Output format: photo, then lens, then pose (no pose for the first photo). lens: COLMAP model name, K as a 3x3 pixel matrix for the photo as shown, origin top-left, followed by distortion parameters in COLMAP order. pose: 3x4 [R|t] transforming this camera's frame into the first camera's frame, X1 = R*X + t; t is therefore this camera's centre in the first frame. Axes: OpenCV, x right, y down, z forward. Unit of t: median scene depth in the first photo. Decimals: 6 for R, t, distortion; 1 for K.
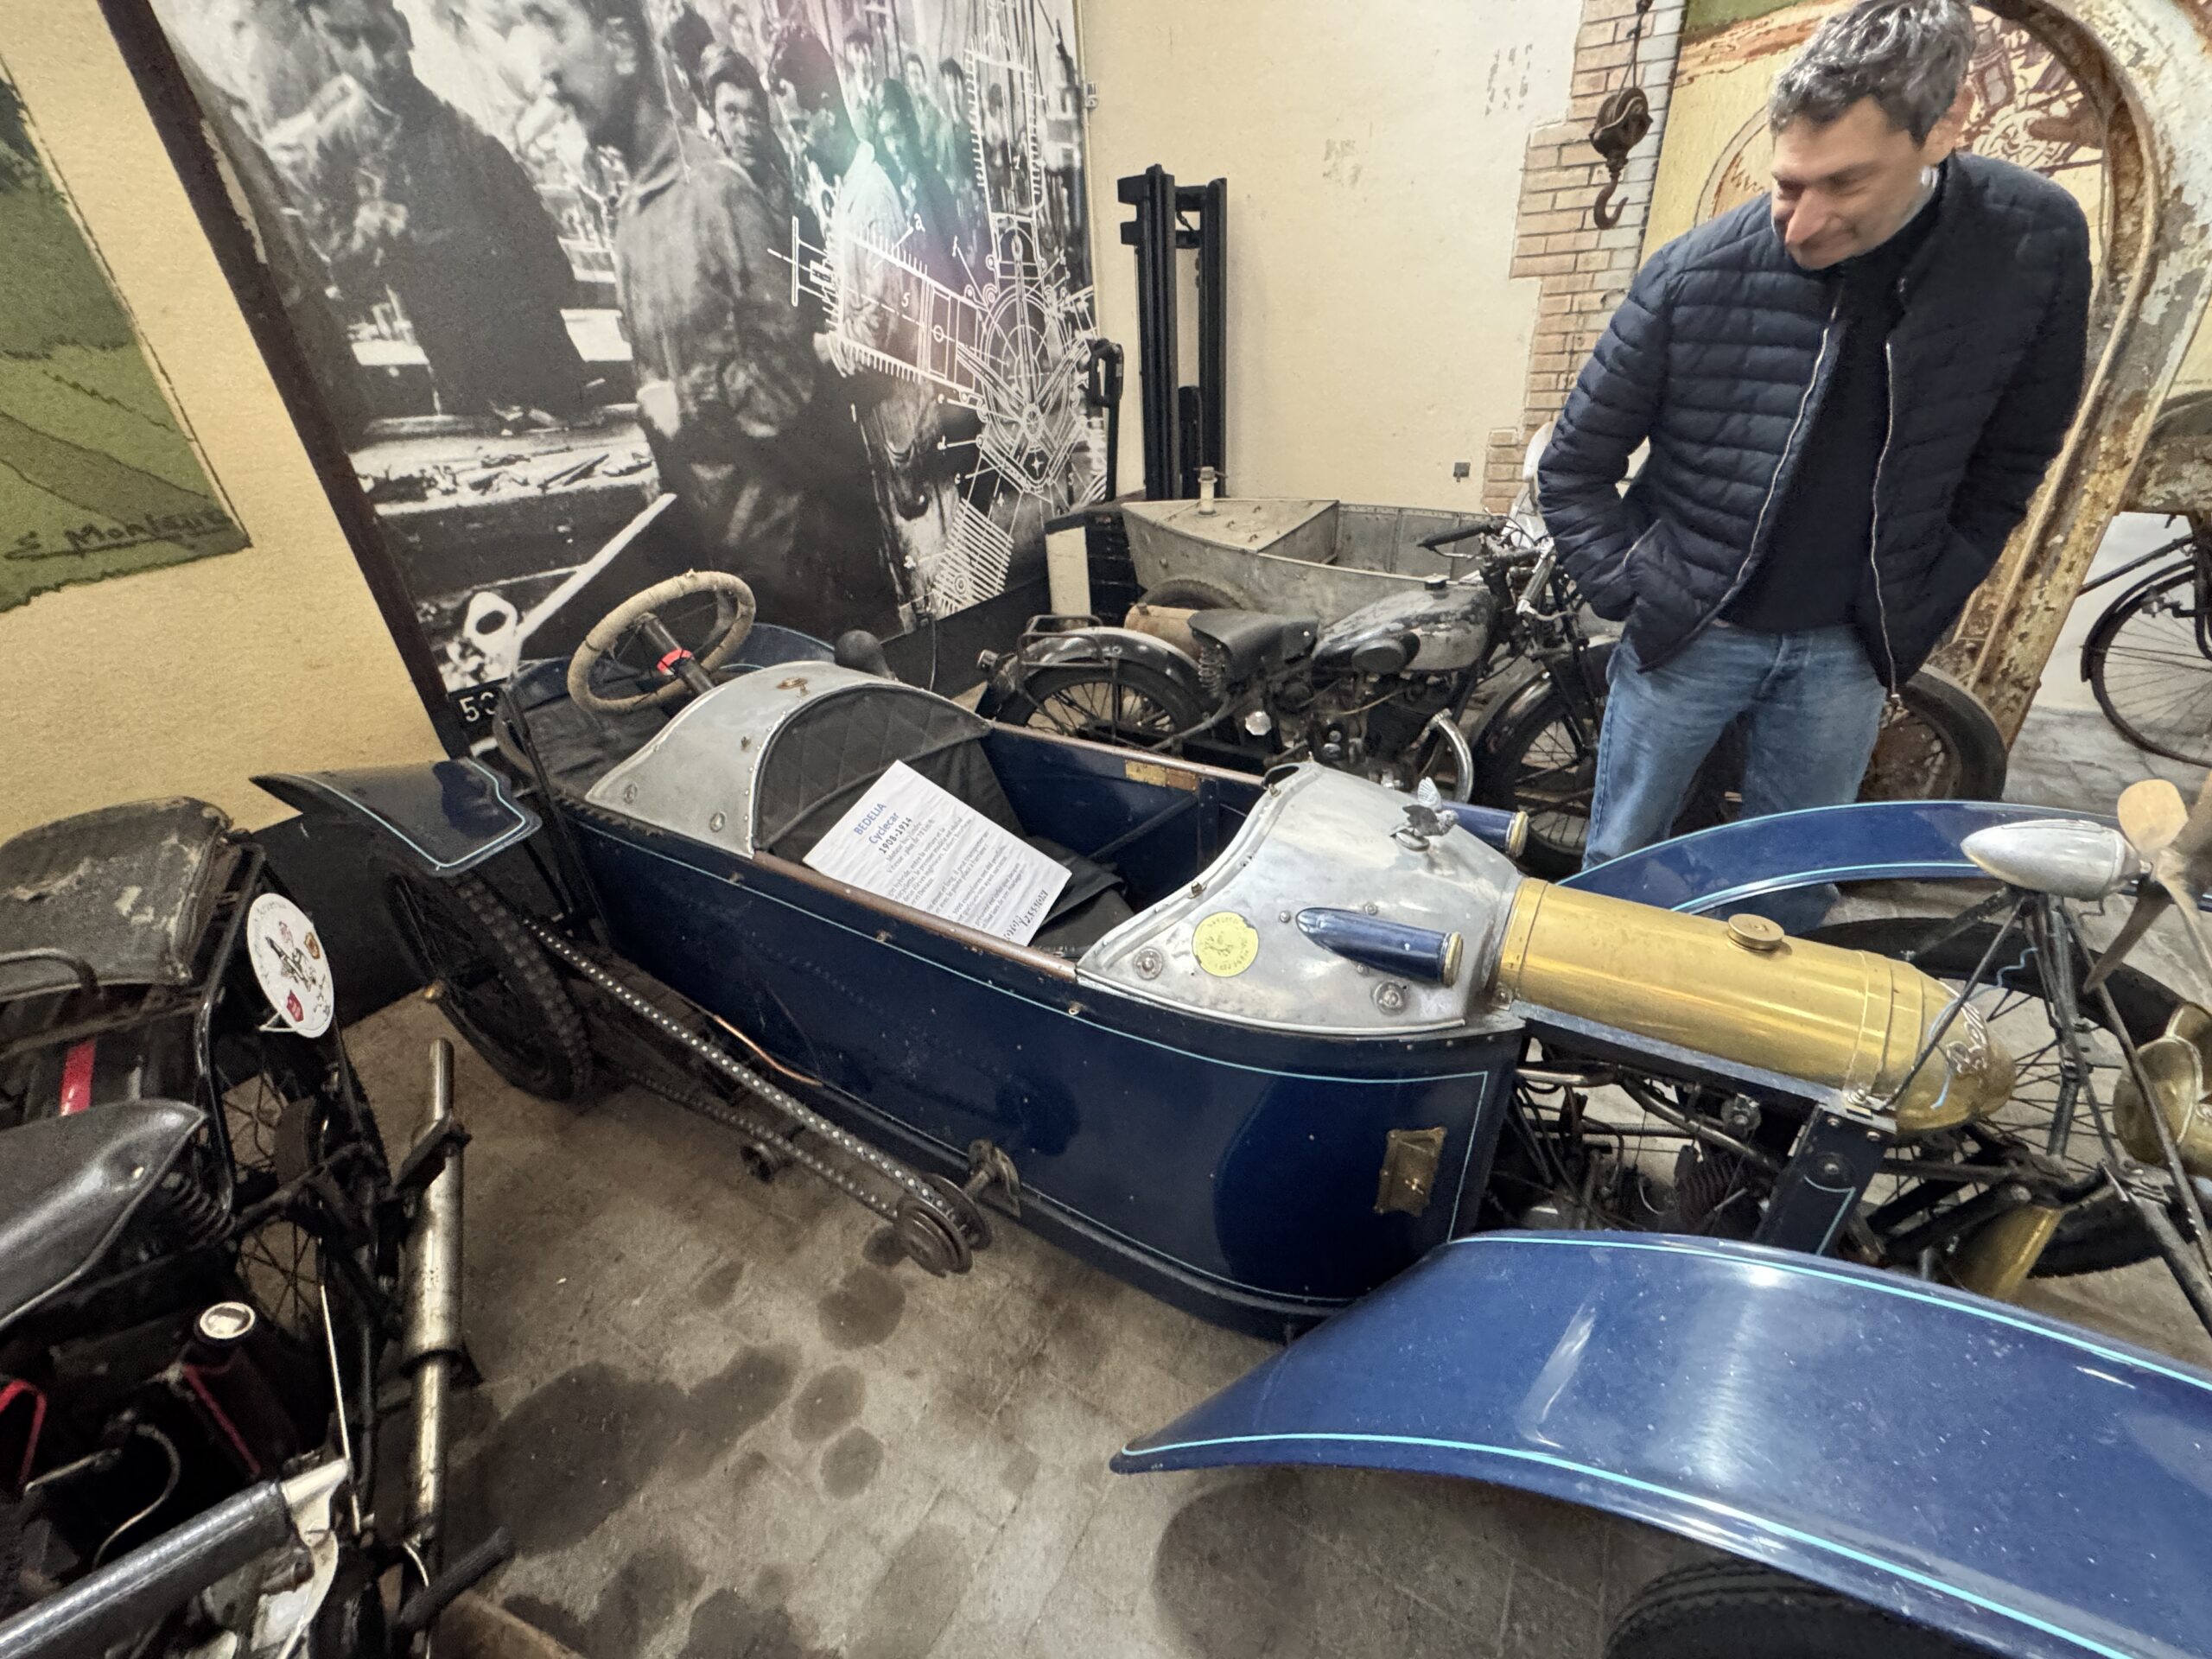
lens RADIAL K [[895.1, 0, 1111.1], [0, 895.1, 825.2], [0, 0, 1]] dist [-0.003044, 0.000222]
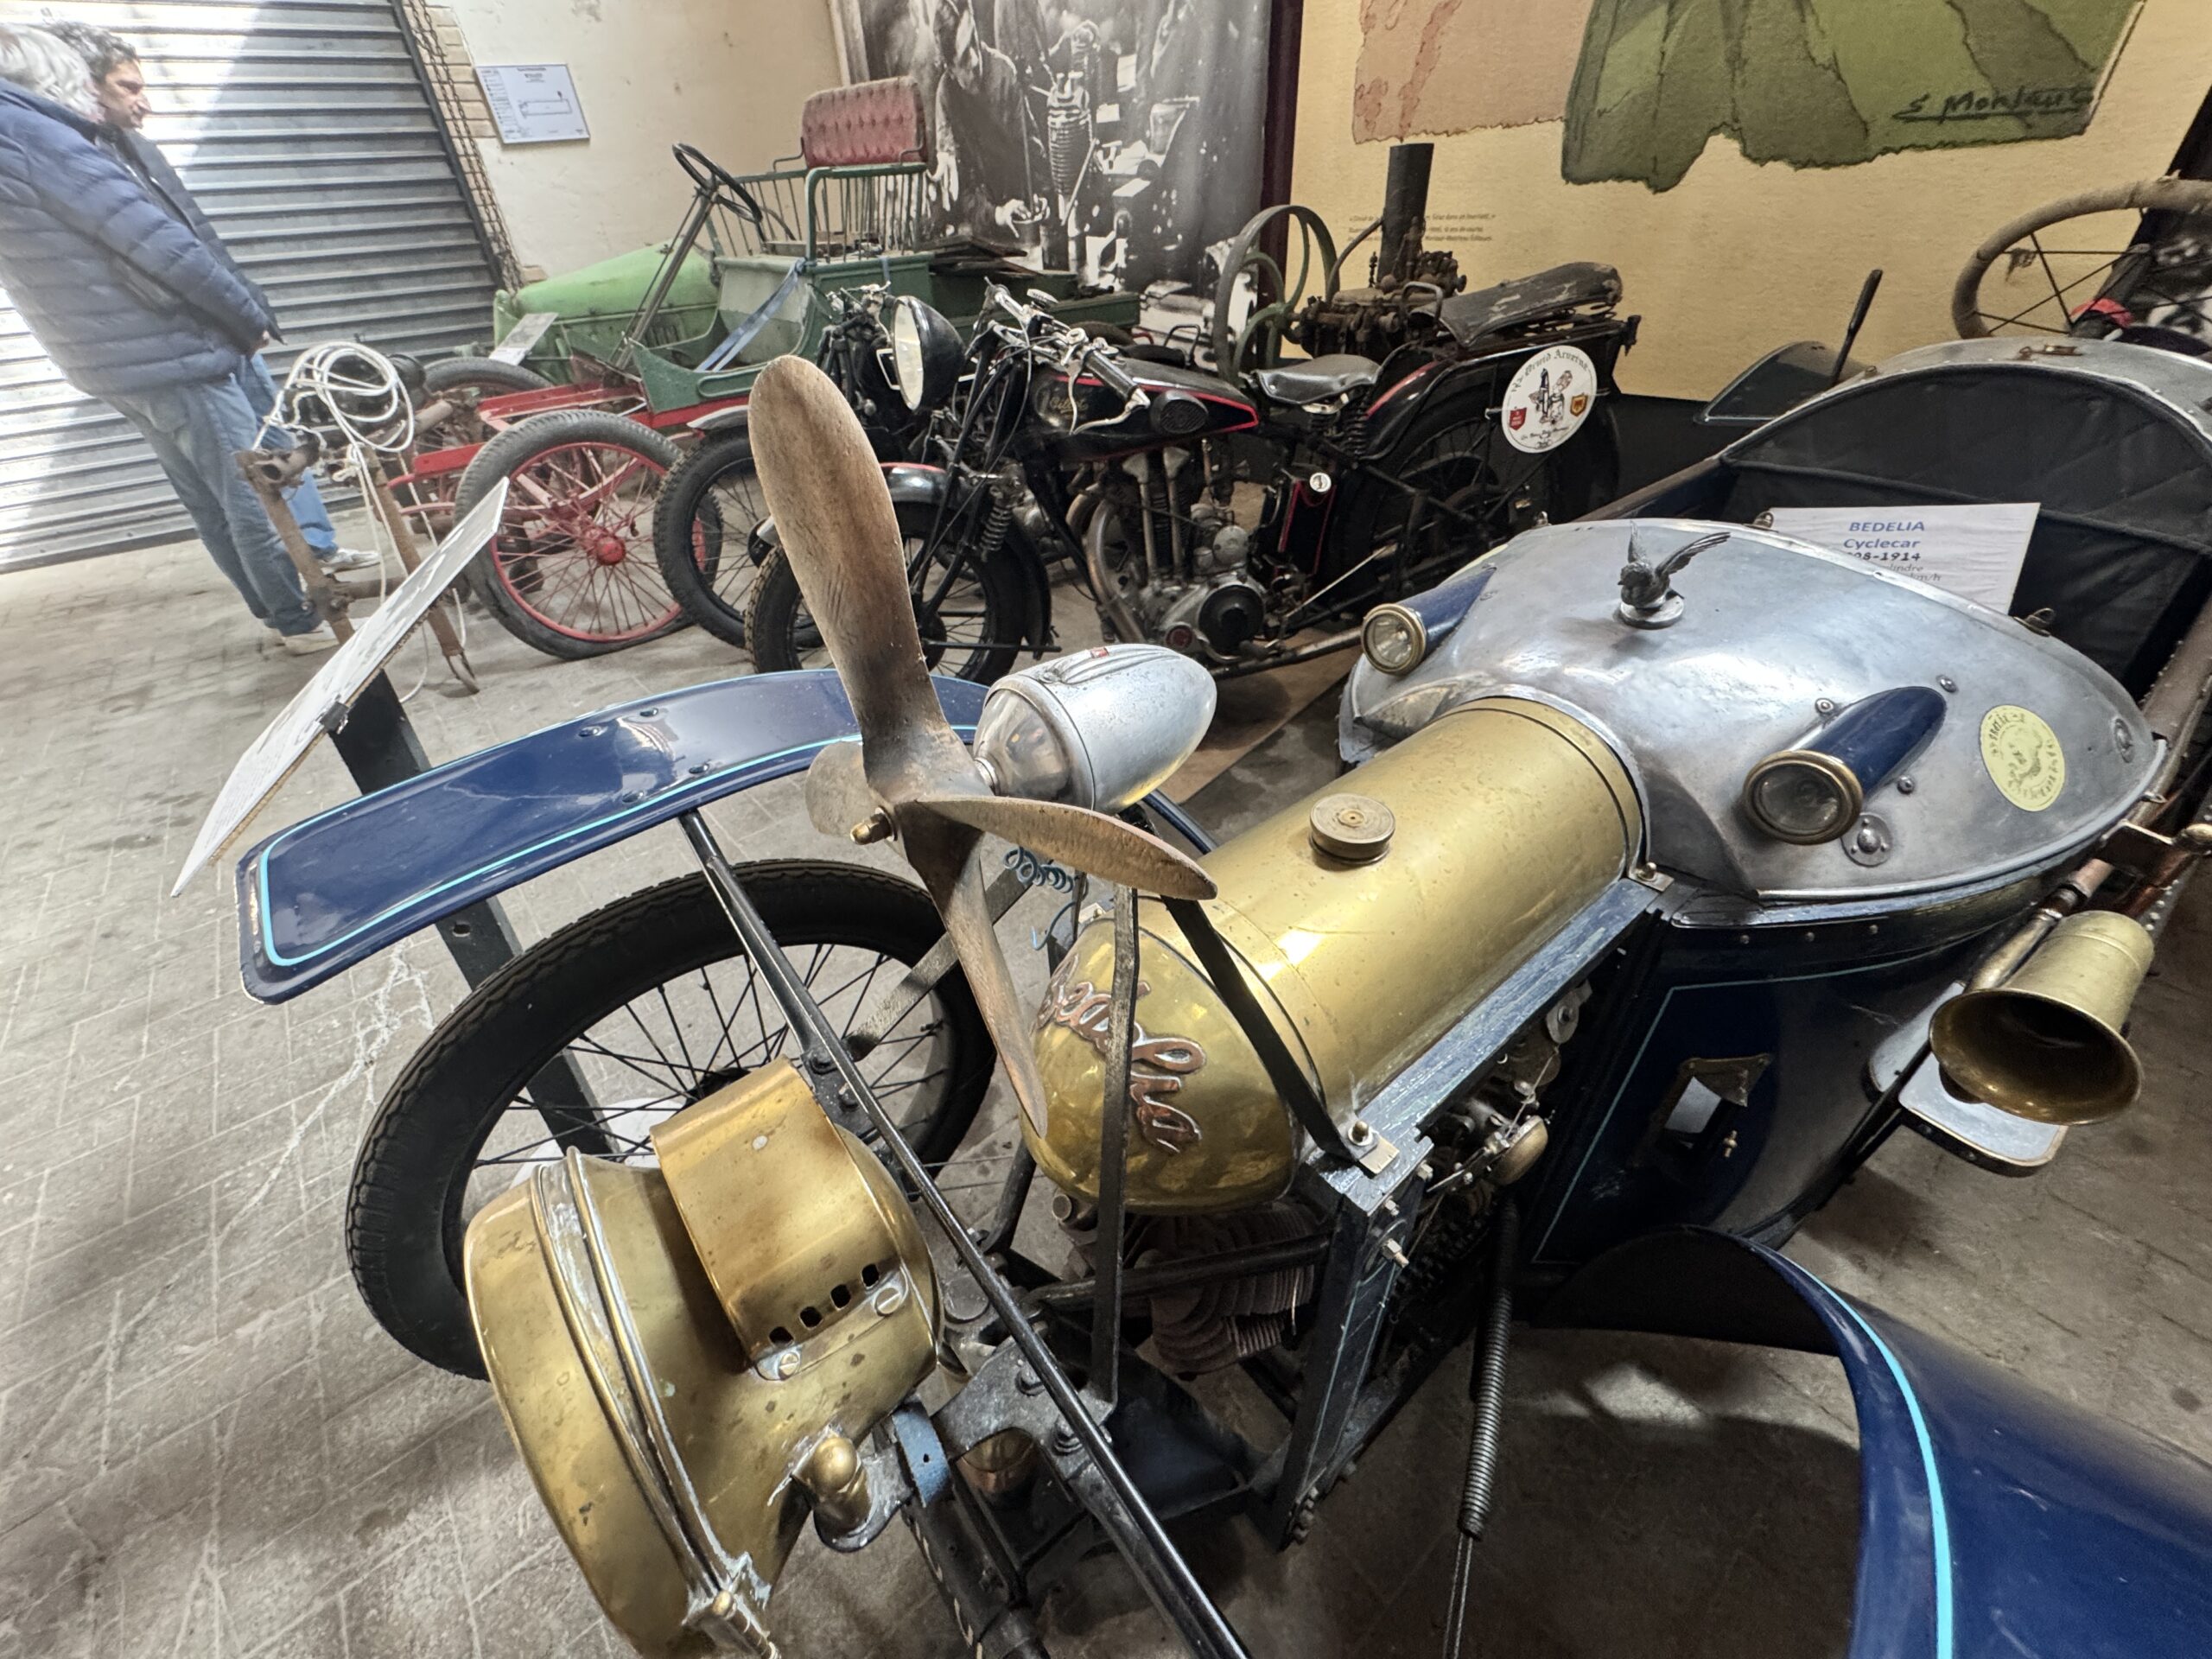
lens RADIAL K [[895.1, 0, 1100.0], [0, 895.1, 830.1], [0, 0, 1]] dist [-0.003044, 0.000222]
pose [[-0.334053, 0.606564, -0.721449, 0.472164], [-0.396920, 0.603715, 0.691363, -0.080908], [0.854905, 0.517310, 0.039084, 0.355560]]
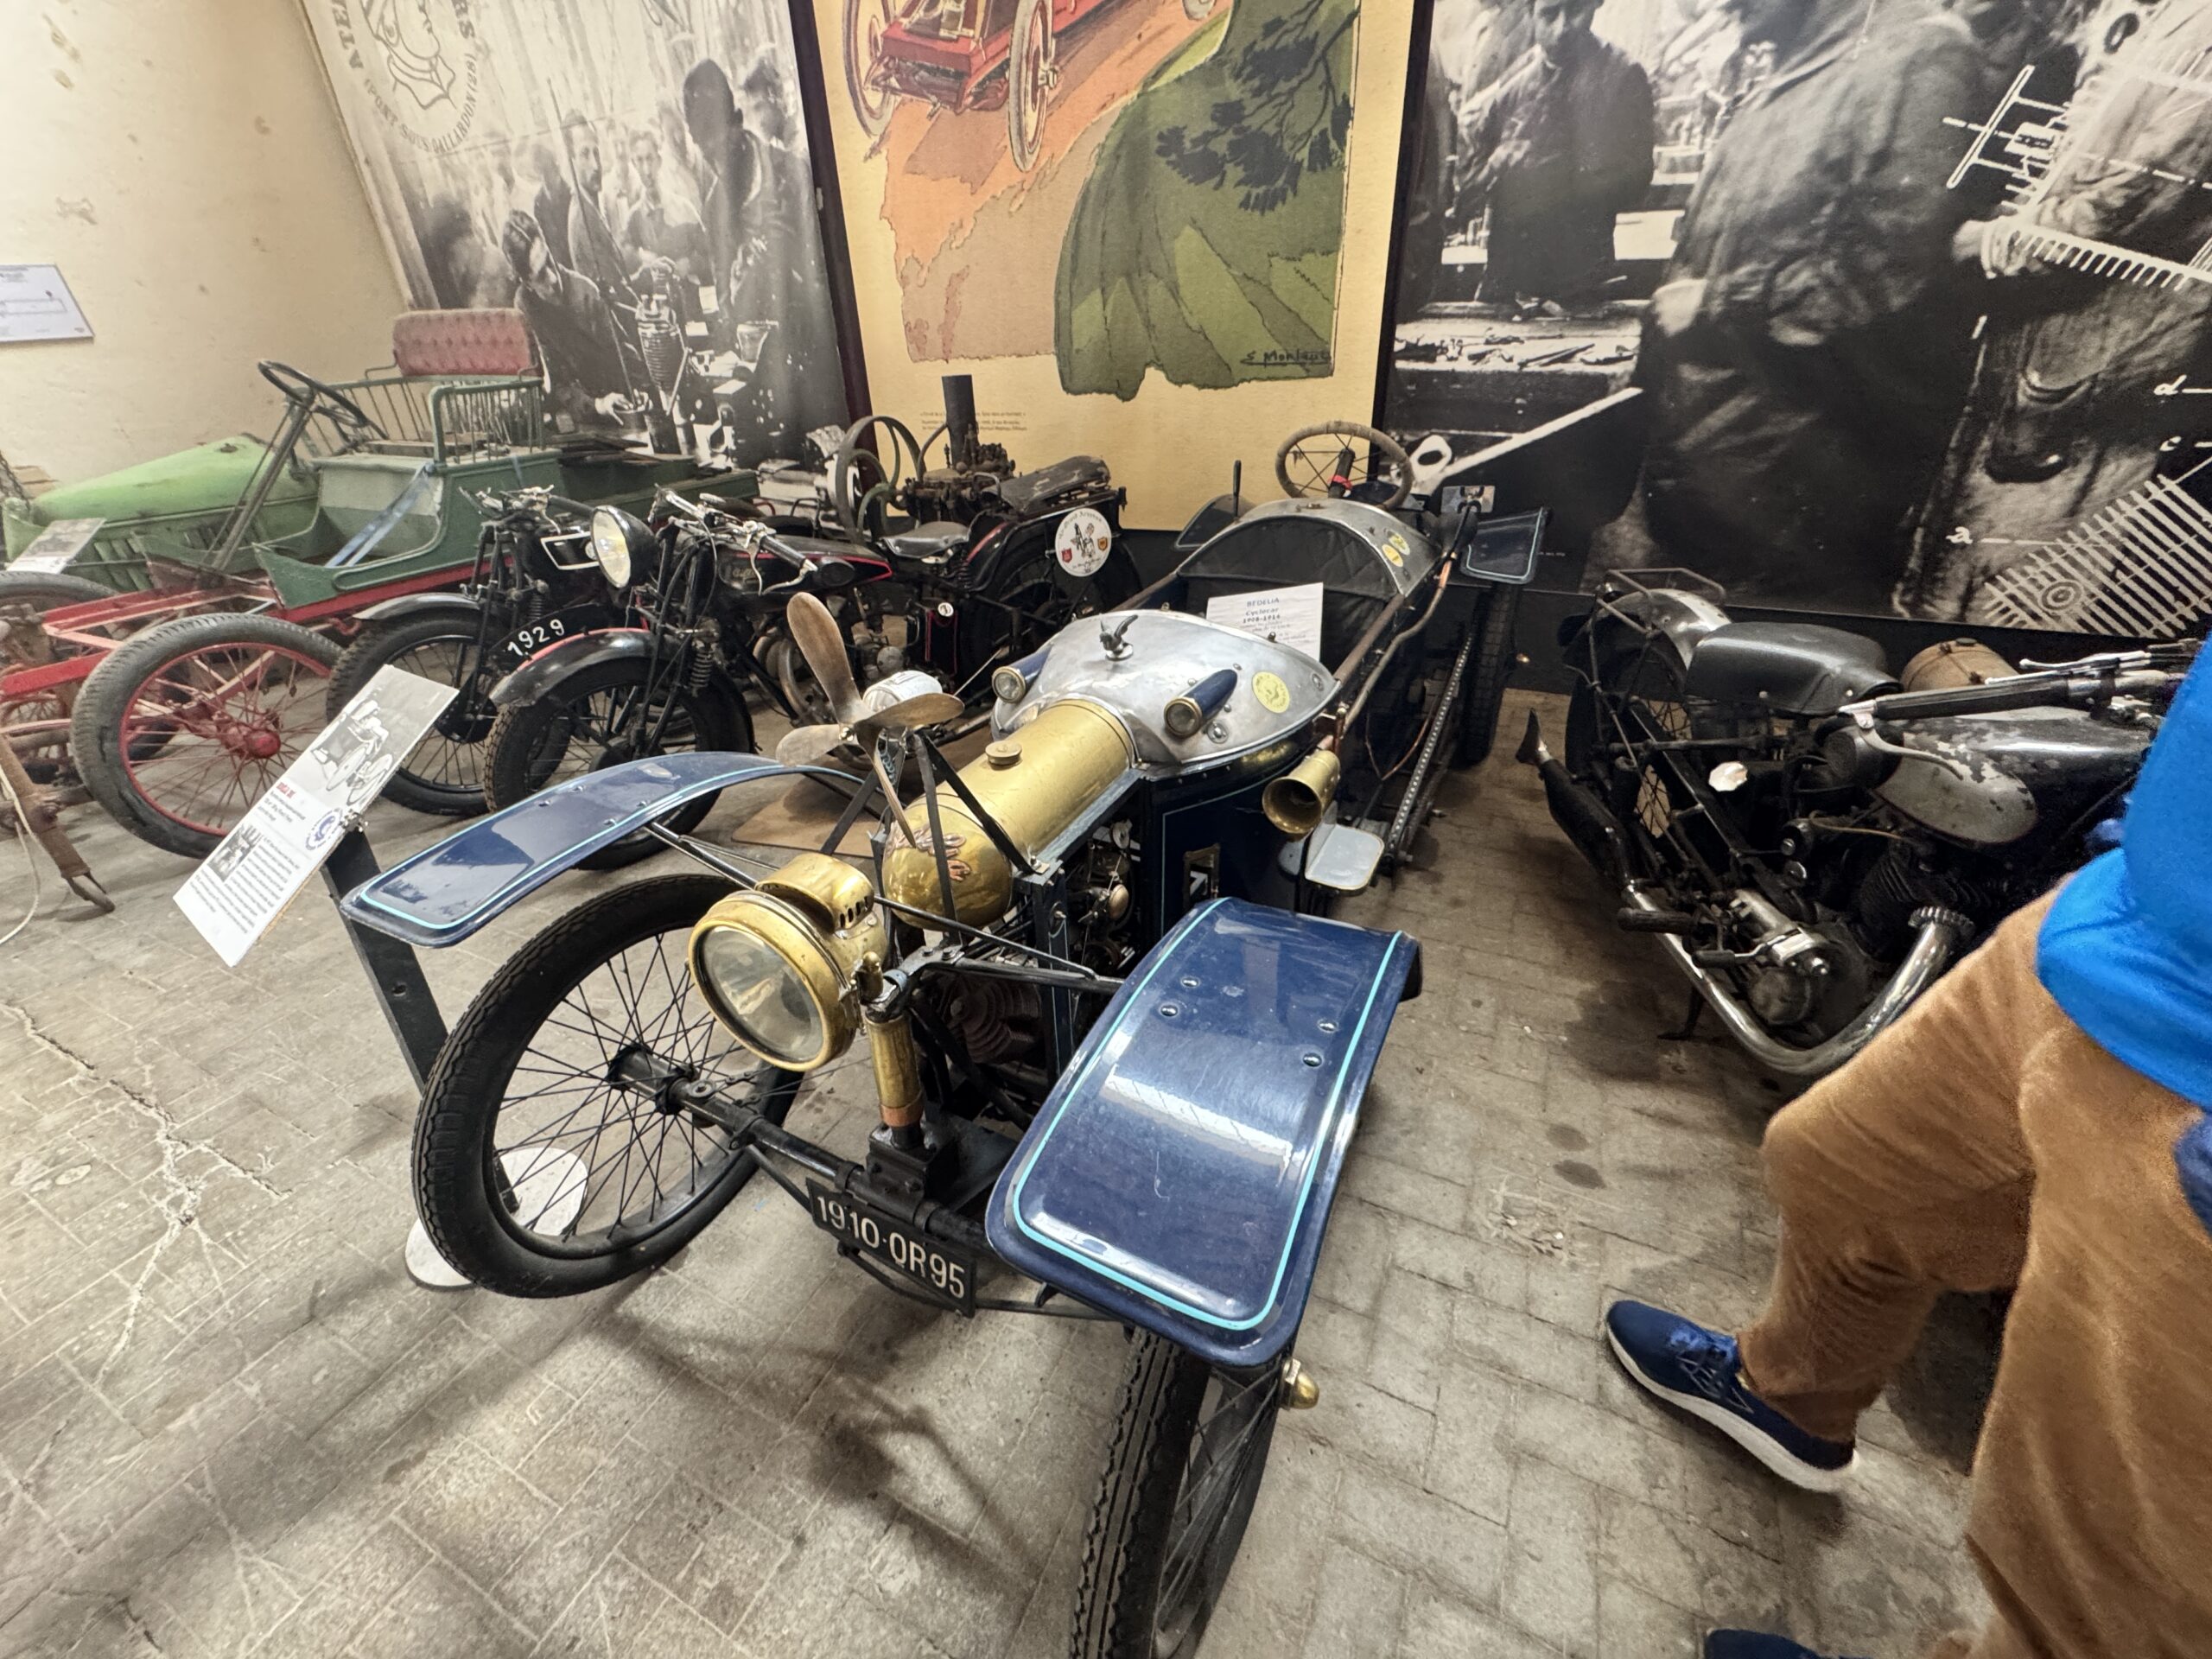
lens RADIAL K [[895.1, 0, 1099.5], [0, 895.1, 825.3], [0, 0, 1]] dist [-0.003044, 0.000222]
pose [[0.072106, 0.529226, -0.845411, 0.744905], [-0.451603, 0.773078, 0.445428, -0.171268], [0.889301, 0.349672, 0.294744, 0.329499]]
